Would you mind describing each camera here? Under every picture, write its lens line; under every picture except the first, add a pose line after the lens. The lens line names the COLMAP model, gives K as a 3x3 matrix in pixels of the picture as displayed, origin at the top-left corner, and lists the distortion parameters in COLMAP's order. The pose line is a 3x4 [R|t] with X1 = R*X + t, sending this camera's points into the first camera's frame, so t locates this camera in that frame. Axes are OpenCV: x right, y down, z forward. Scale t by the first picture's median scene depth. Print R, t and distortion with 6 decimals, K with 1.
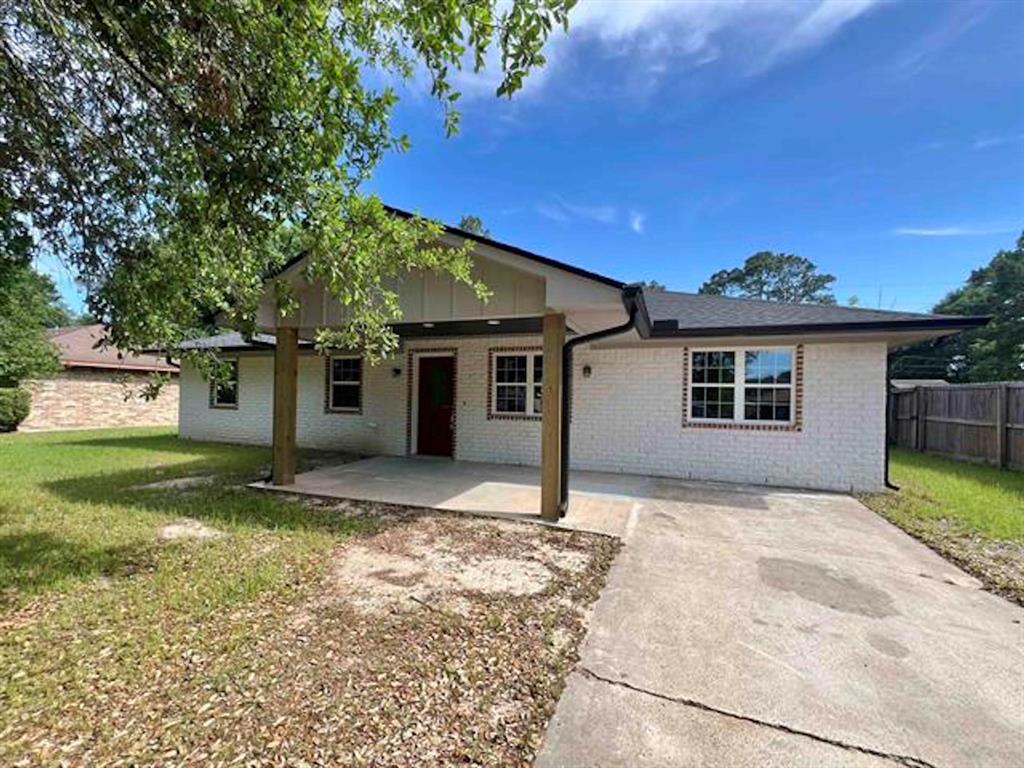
lens RADIAL K [[409.1, 0, 514.5], [0, 409.1, 389.6], [0, 0, 1]] dist [0.013396, 0.000290]
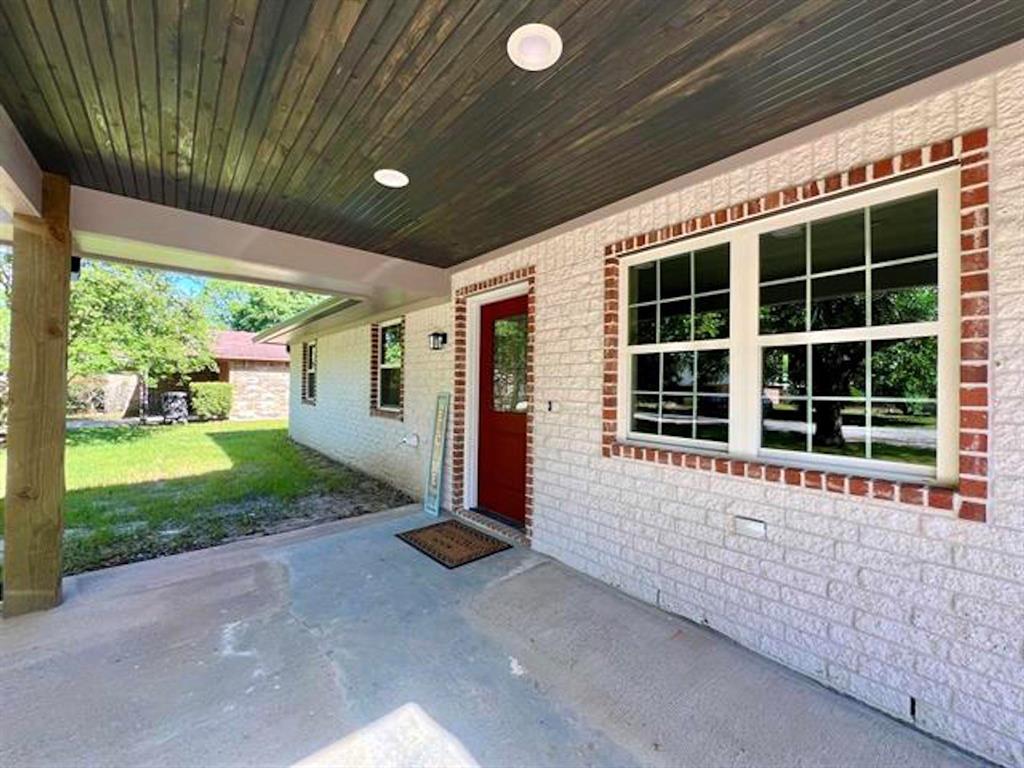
lens RADIAL K [[409.1, 0, 514.5], [0, 409.1, 381.1], [0, 0, 1]] dist [0.013396, 0.000290]
pose [[0.870393, -0.011139, -0.492231, 0.038103], [0.010146, 0.999938, -0.004688, 0.012019], [0.492253, -0.000914, 0.870452, 0.662033]]
